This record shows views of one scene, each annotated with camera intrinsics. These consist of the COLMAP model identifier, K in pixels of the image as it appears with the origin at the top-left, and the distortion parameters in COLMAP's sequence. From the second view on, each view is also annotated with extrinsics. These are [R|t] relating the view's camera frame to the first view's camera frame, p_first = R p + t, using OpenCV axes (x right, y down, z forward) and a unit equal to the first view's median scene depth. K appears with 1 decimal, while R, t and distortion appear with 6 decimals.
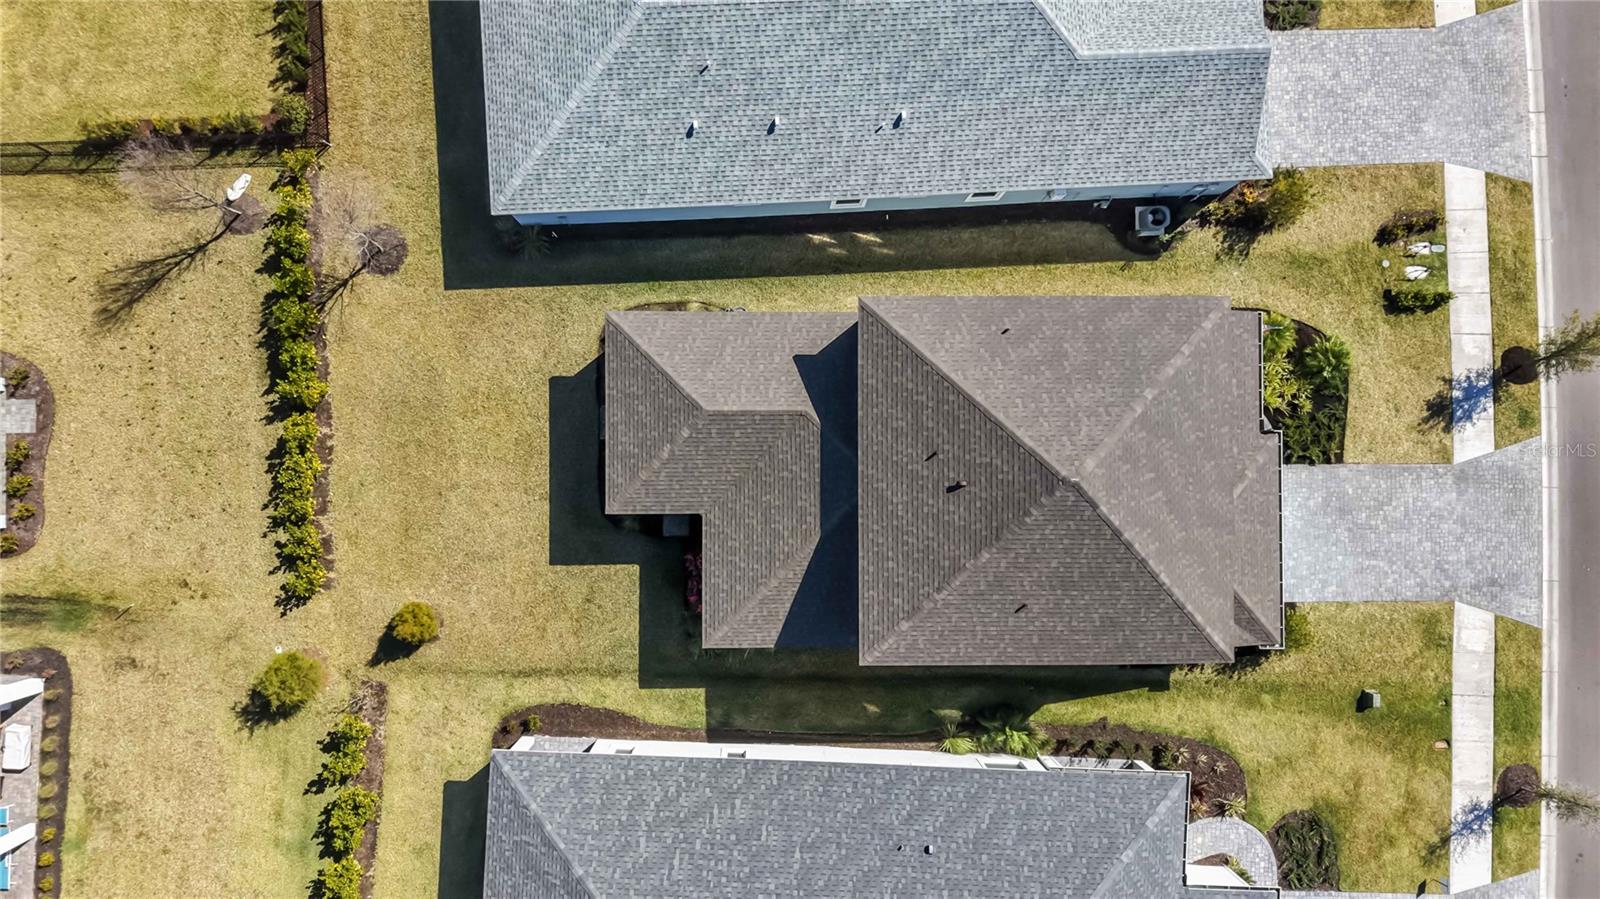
lens RADIAL K [[1071.0, 0, 798.2], [0, 1071.0, 454.4], [0, 0, 1]] dist [0.001101, -0.001405]
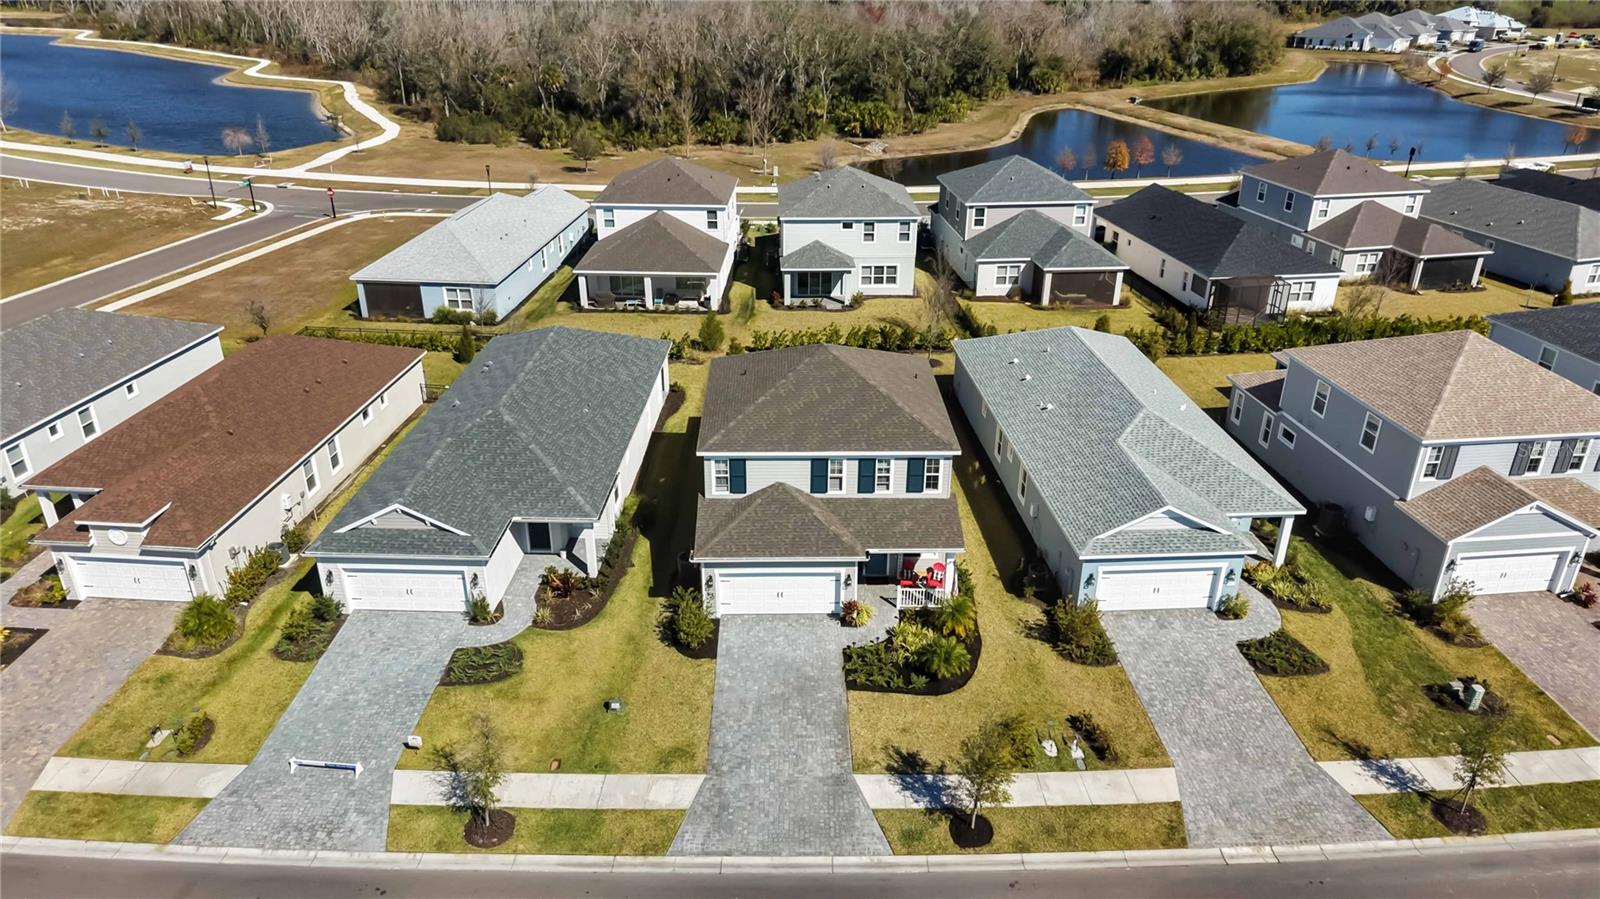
lens RADIAL K [[1068.2, 0, 800.0], [0, 1068.2, 449.5], [0, 0, 1]] dist [0.050316, -0.062922]
pose [[0.015013, 0.396118, -0.918077, 1.371833], [-0.999883, 0.008787, -0.012560, 0.065580], [0.003092, 0.918157, 0.396204, 0.374619]]
